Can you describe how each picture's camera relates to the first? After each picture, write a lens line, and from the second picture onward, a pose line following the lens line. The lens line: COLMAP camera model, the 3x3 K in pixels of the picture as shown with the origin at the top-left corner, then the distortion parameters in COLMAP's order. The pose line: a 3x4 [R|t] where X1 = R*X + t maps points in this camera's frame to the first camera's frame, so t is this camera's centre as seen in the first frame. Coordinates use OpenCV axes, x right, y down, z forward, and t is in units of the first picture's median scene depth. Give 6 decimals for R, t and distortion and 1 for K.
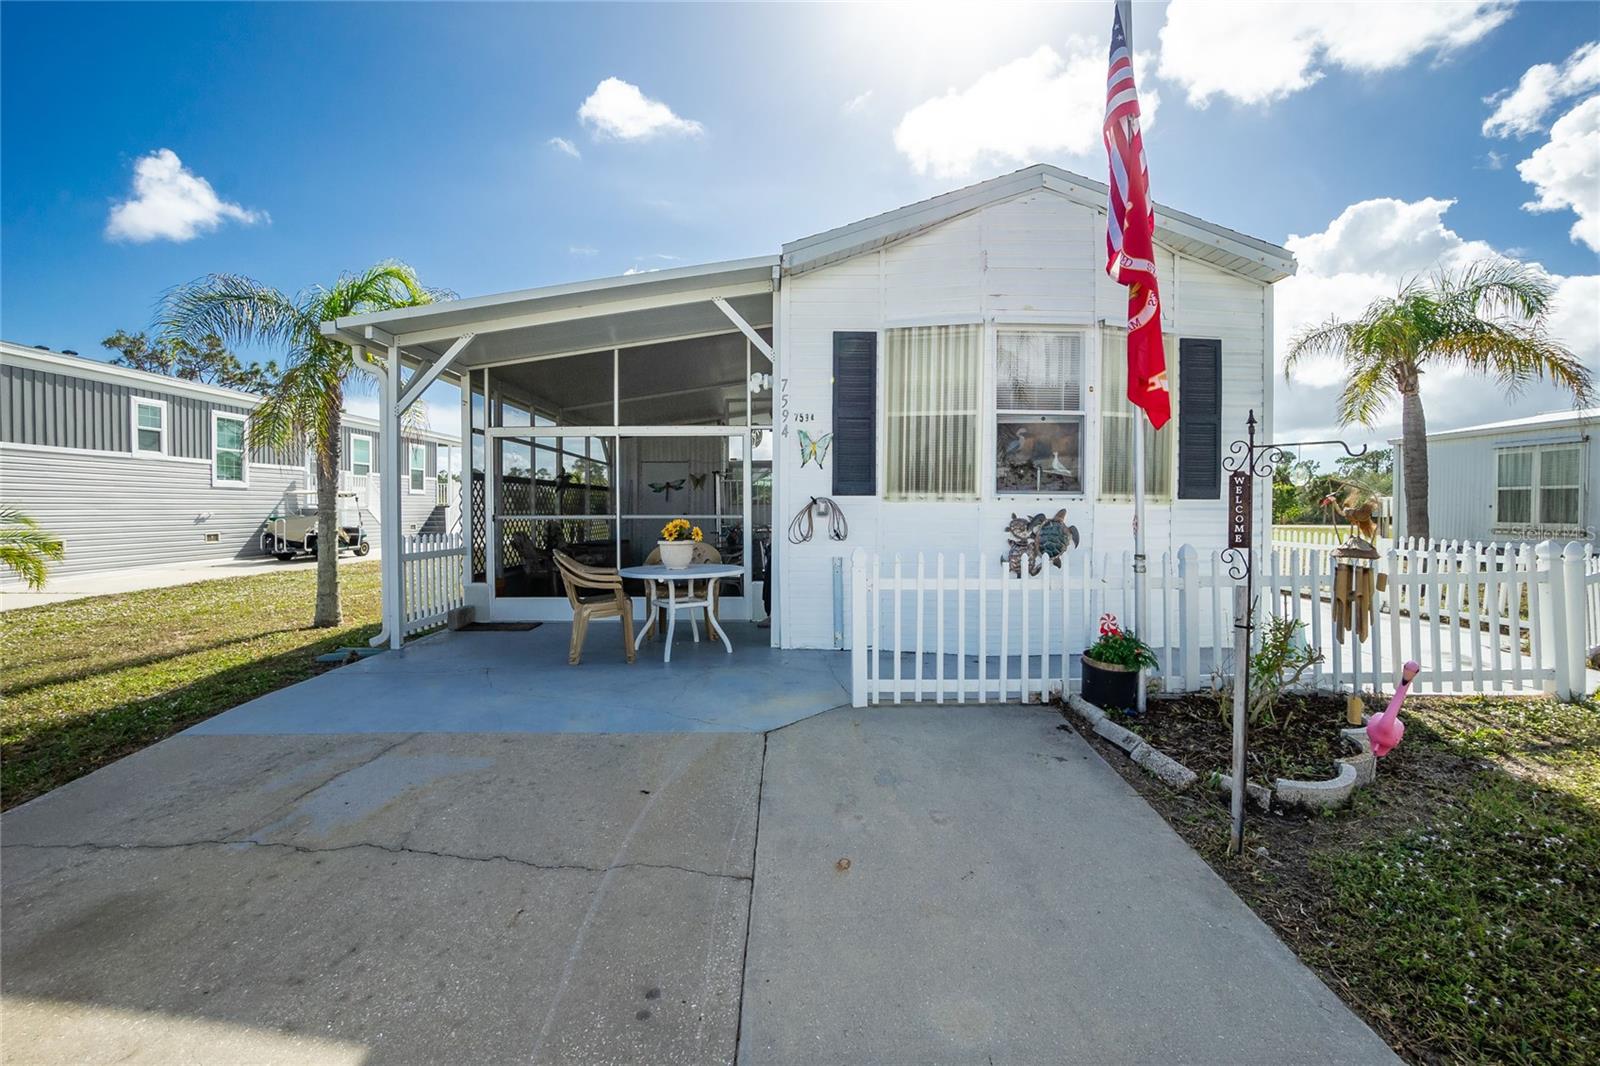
lens RADIAL K [[714.6, 0, 778.0], [0, 714.6, 525.1], [0, 0, 1]] dist [-0.004502, -0.000387]
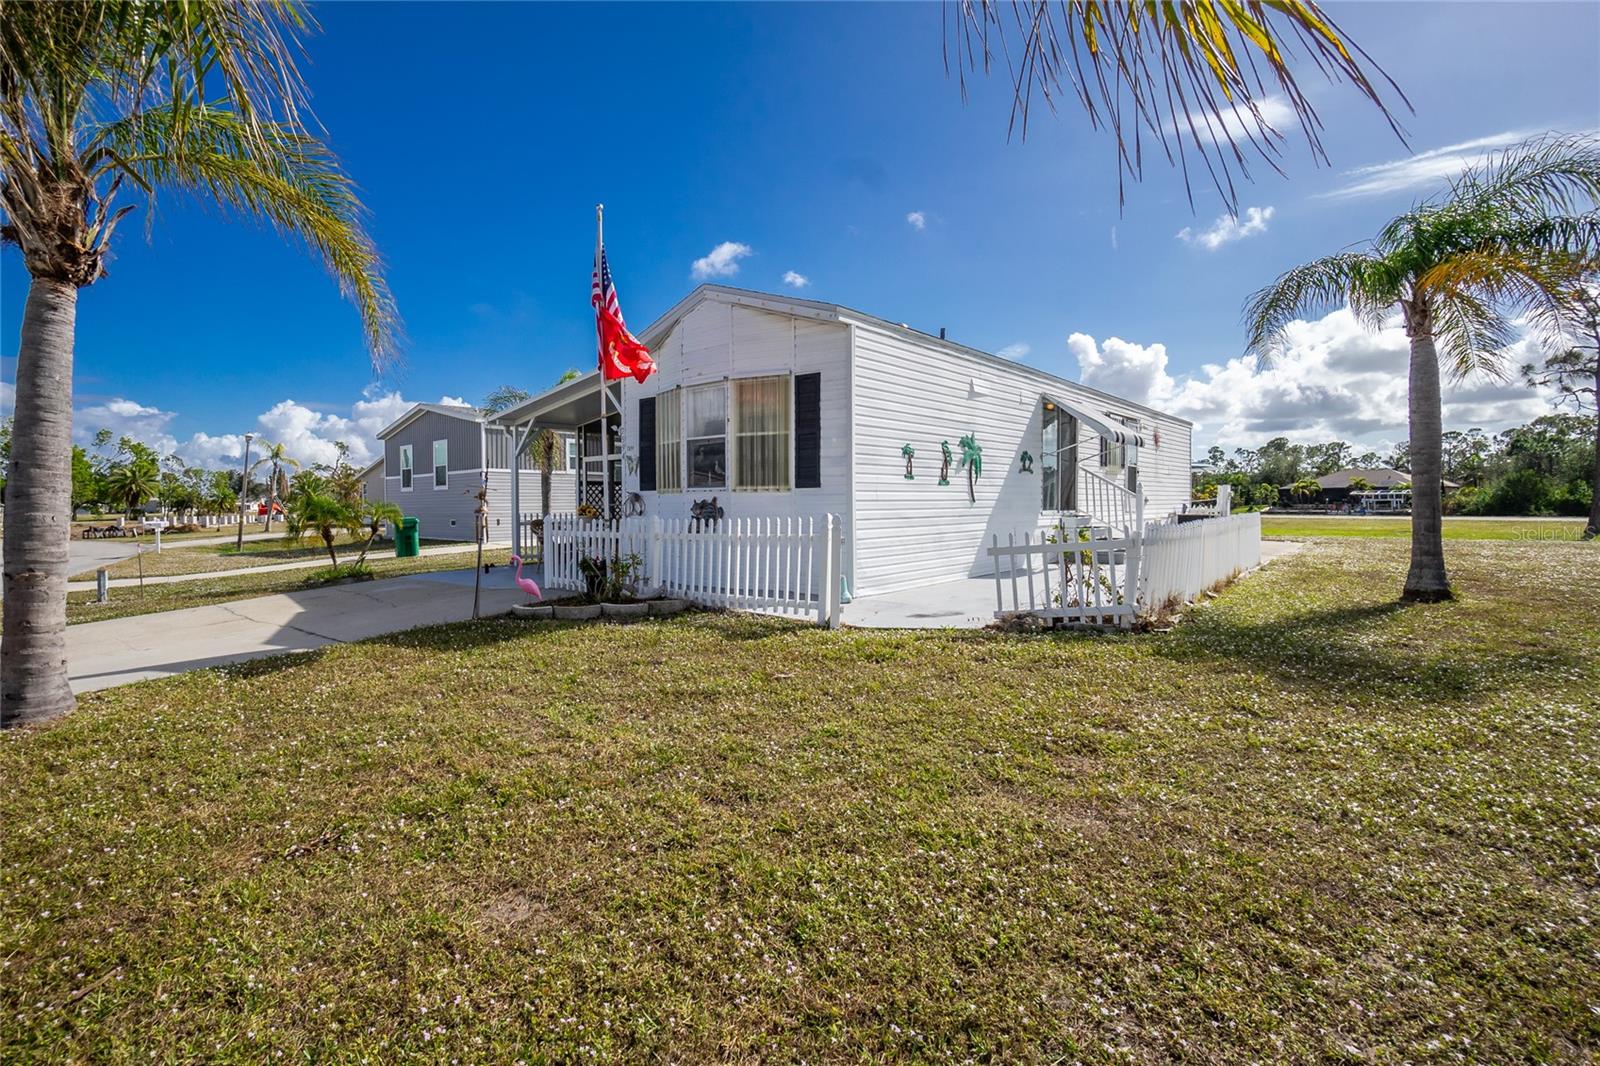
lens RADIAL K [[714.6, 0, 778.0], [0, 714.6, 525.1], [0, 0, 1]] dist [-0.004502, -0.000387]
pose [[0.752958, 0.011521, -0.657968, 1.506390], [-0.002498, 0.999890, 0.014649, 0.016886], [0.658064, -0.009387, 0.752904, -0.114500]]
